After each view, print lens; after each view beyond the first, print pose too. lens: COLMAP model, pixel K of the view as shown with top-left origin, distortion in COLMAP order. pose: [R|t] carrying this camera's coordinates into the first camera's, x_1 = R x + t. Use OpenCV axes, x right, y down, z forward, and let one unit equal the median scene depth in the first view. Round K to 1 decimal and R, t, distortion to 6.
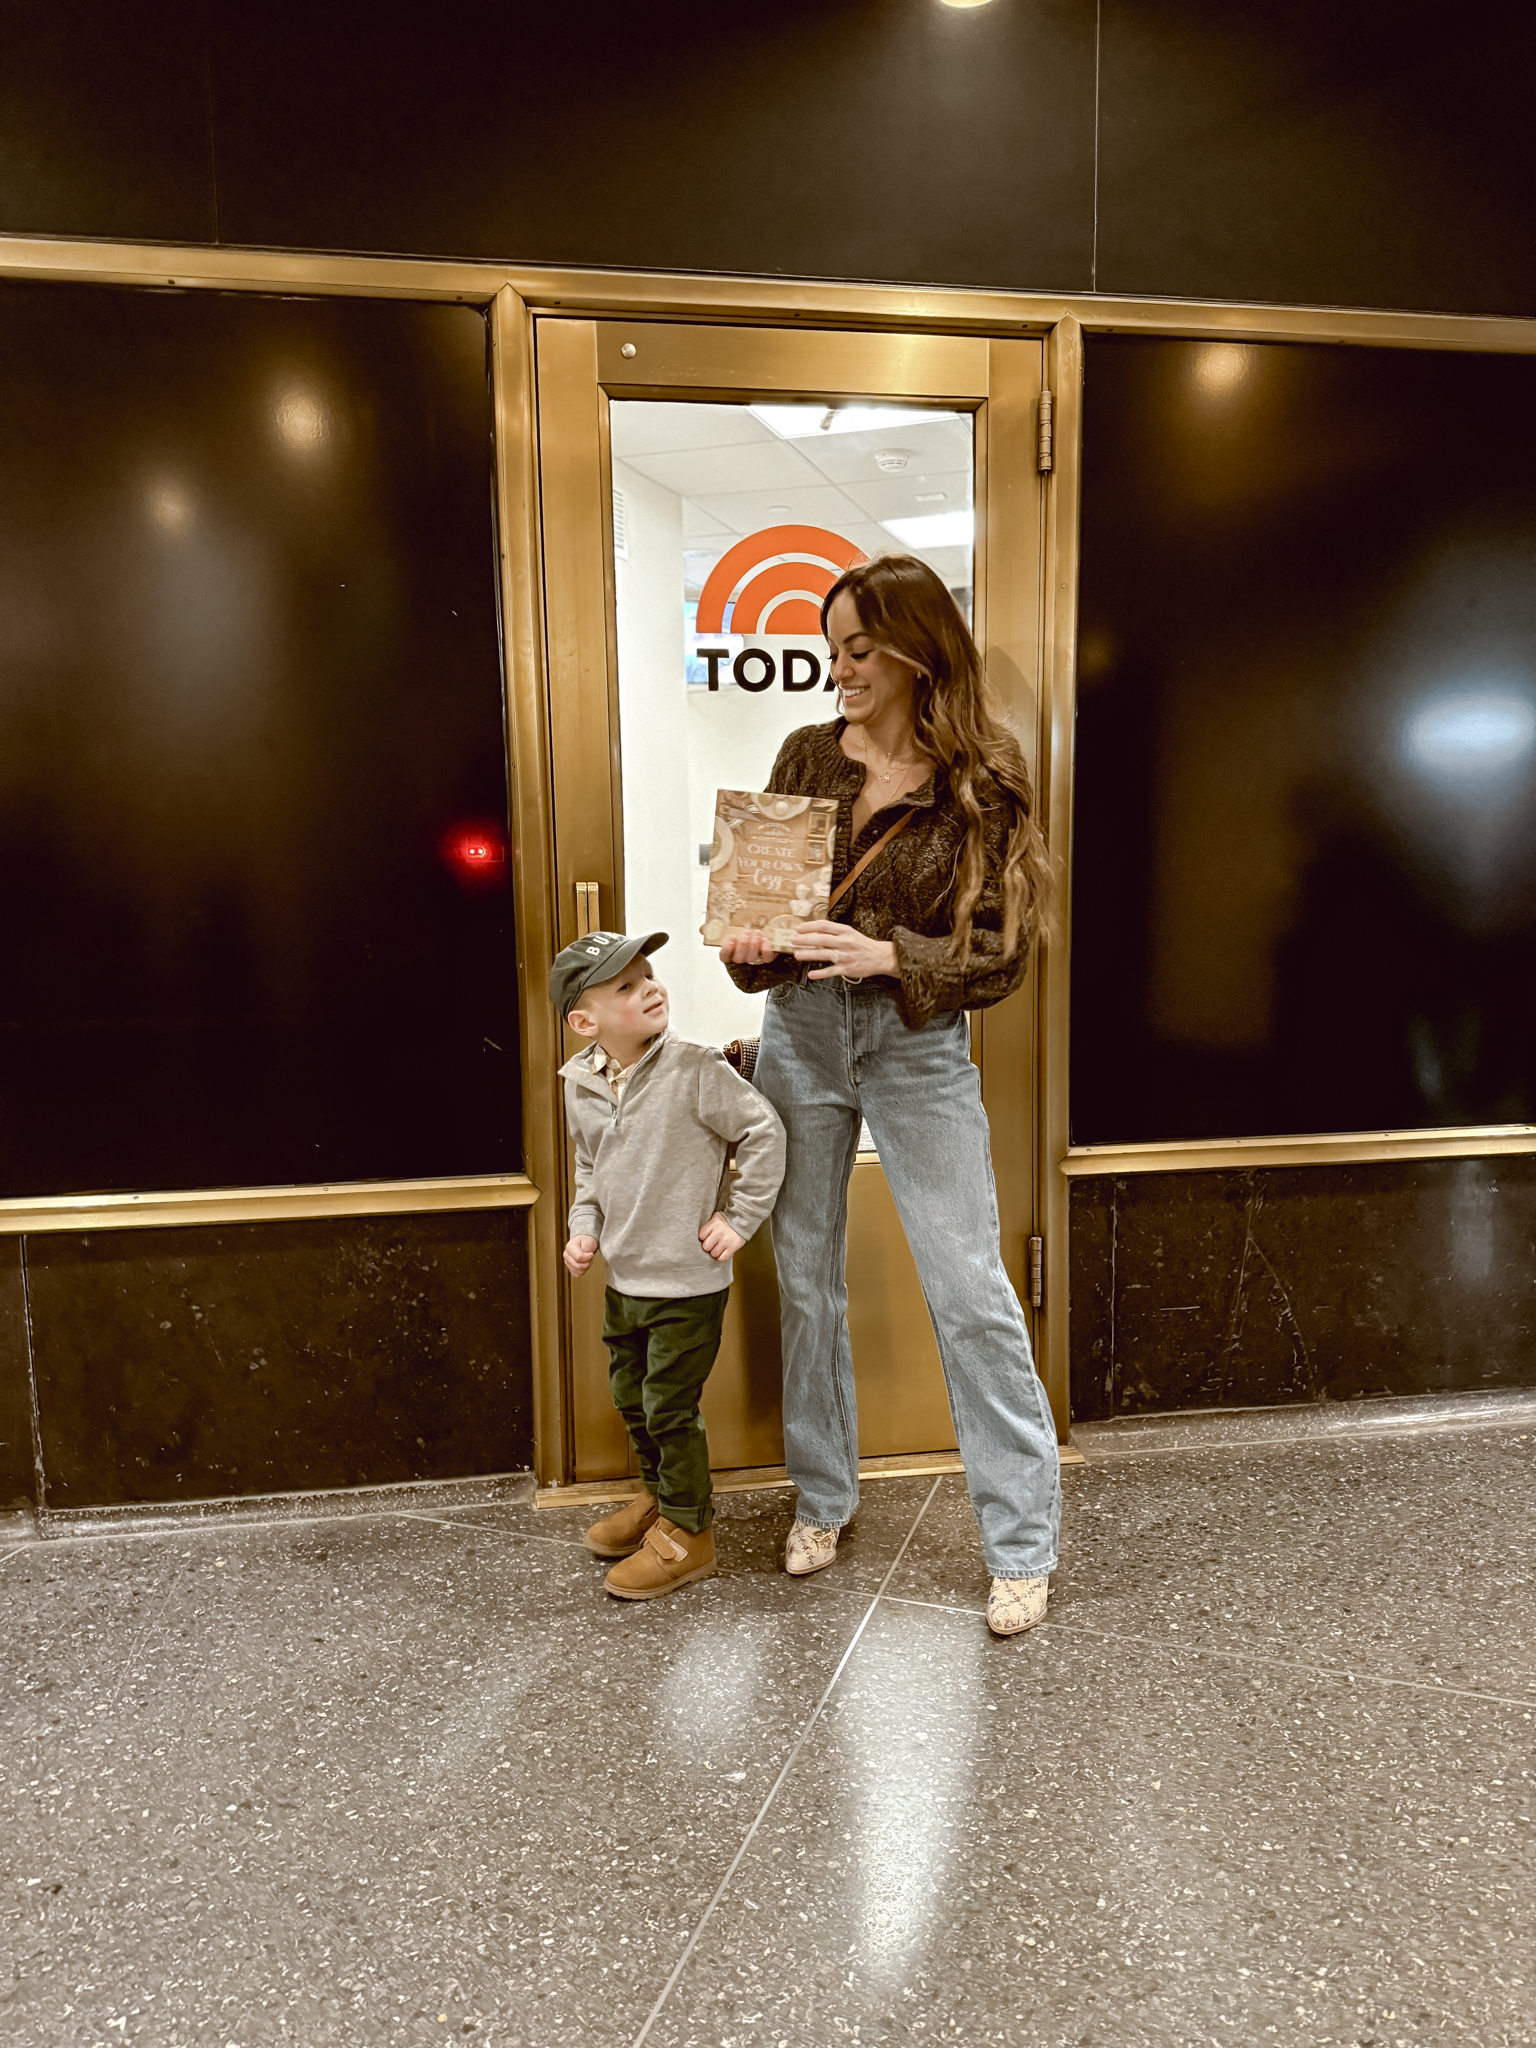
lens RADIAL K [[1412.4, 0, 768.0], [0, 1412.4, 1024.0], [0, 0, 1]] dist [0.010279, -0.016859]
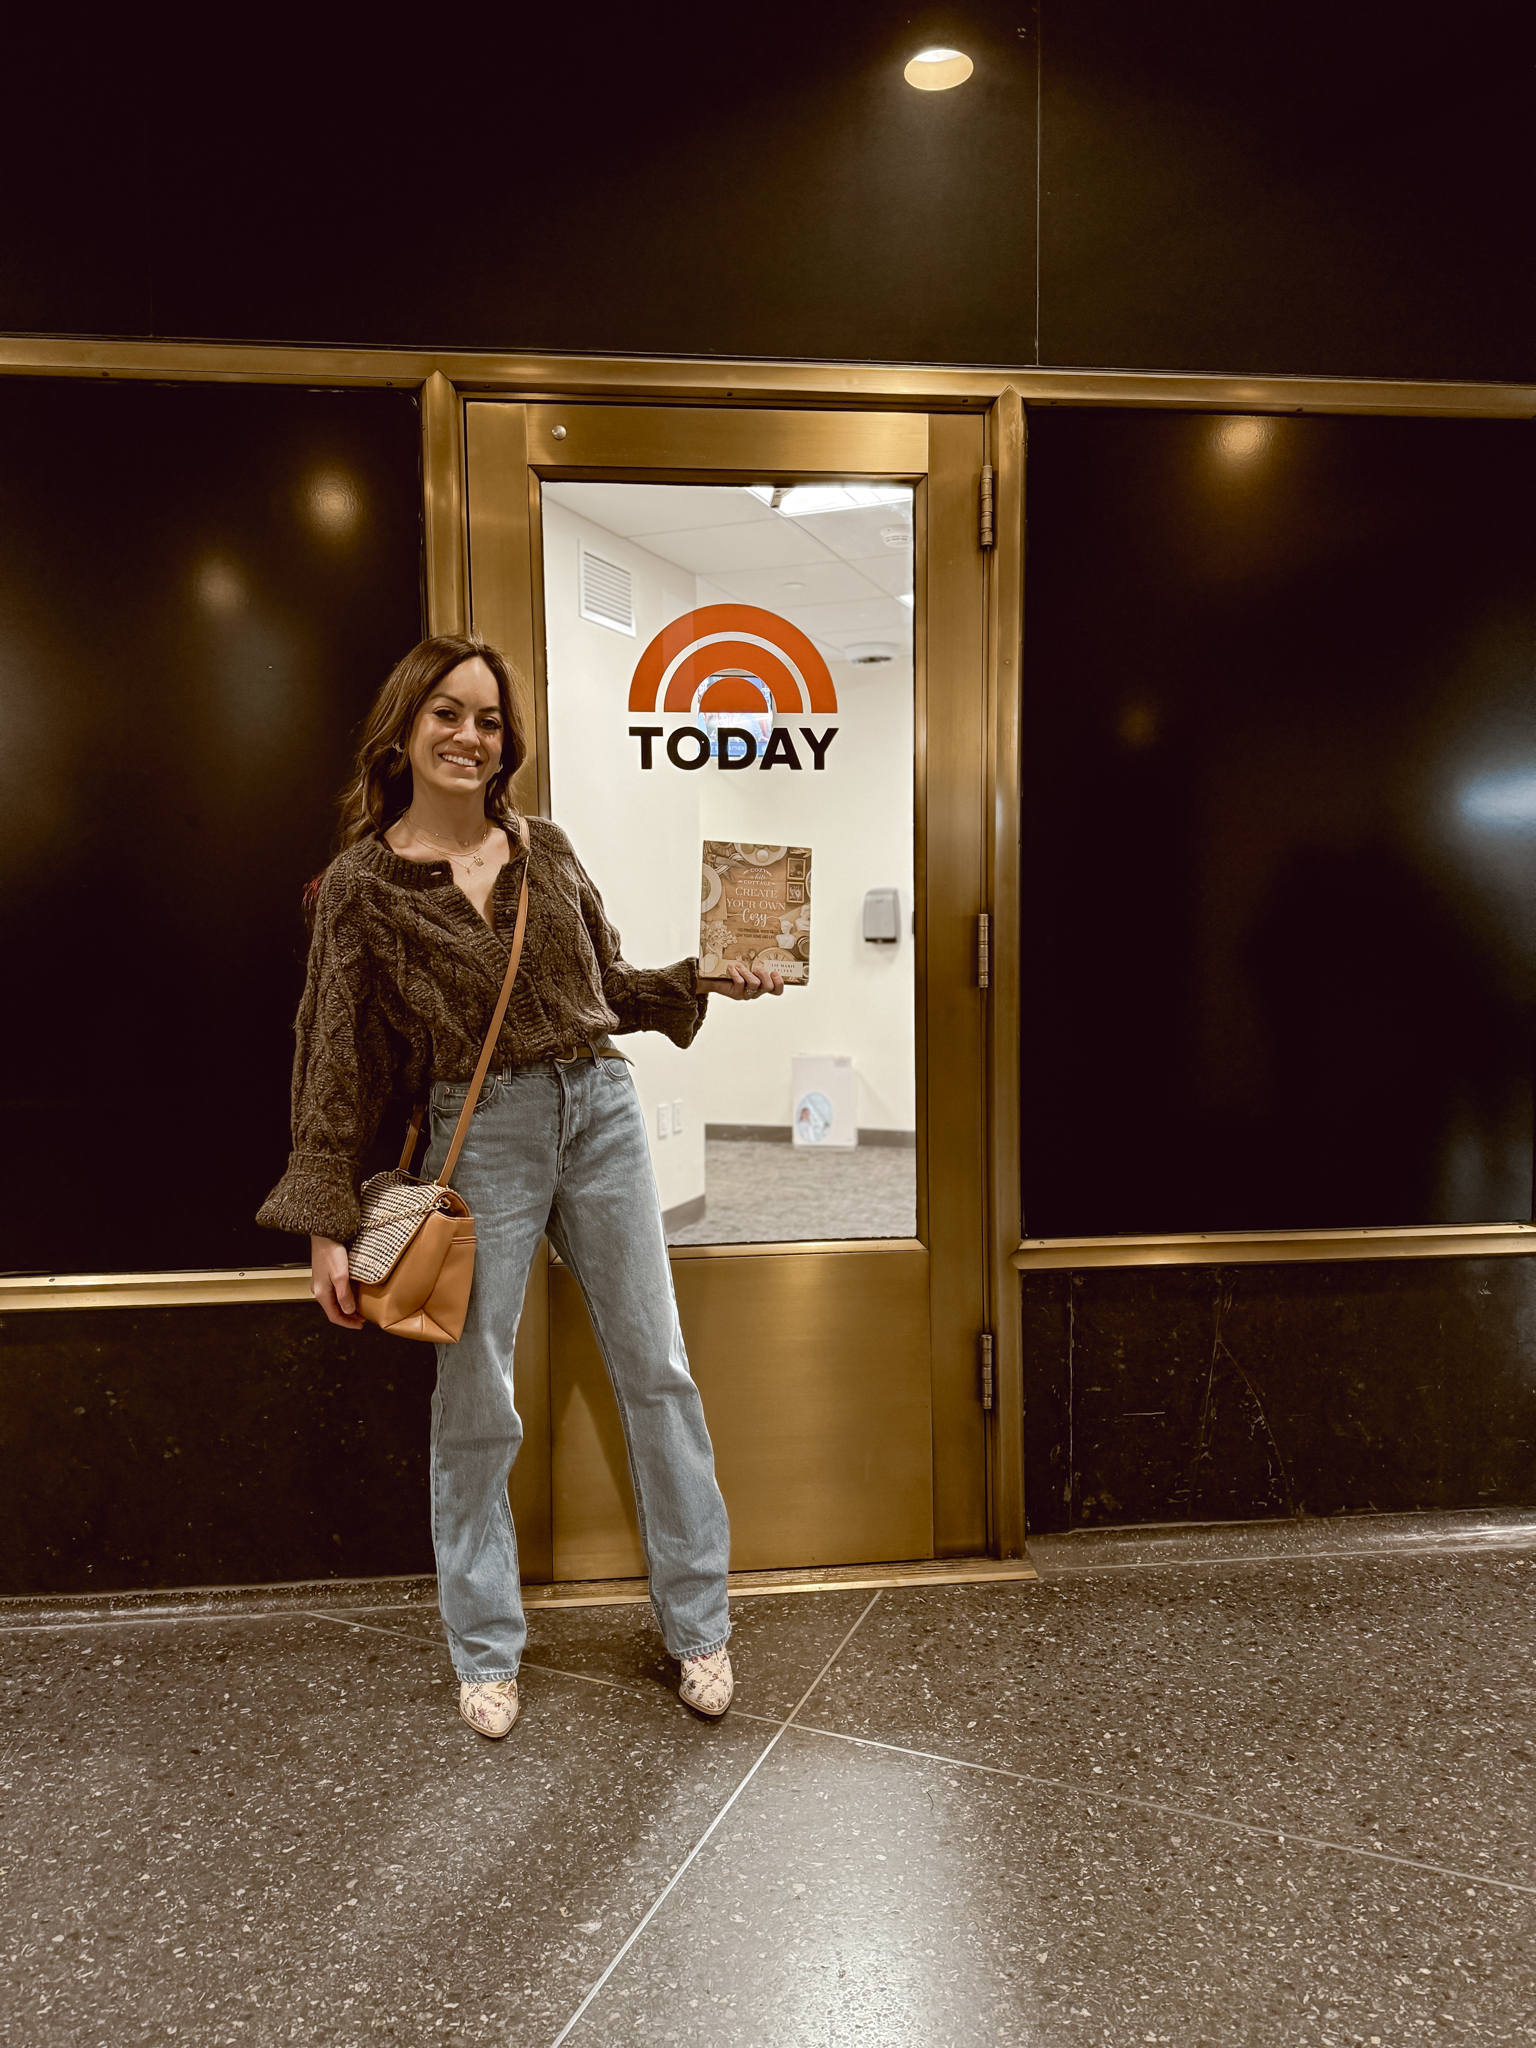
lens RADIAL K [[1413.3, 0, 762.6], [0, 1413.3, 1018.8], [0, 0, 1]] dist [0.003110, -0.007043]
pose [[0.998376, 0.007434, -0.056490, 0.102305], [-0.010214, 0.998743, -0.049076, -0.015782], [0.056054, 0.049573, 0.997196, 0.034835]]
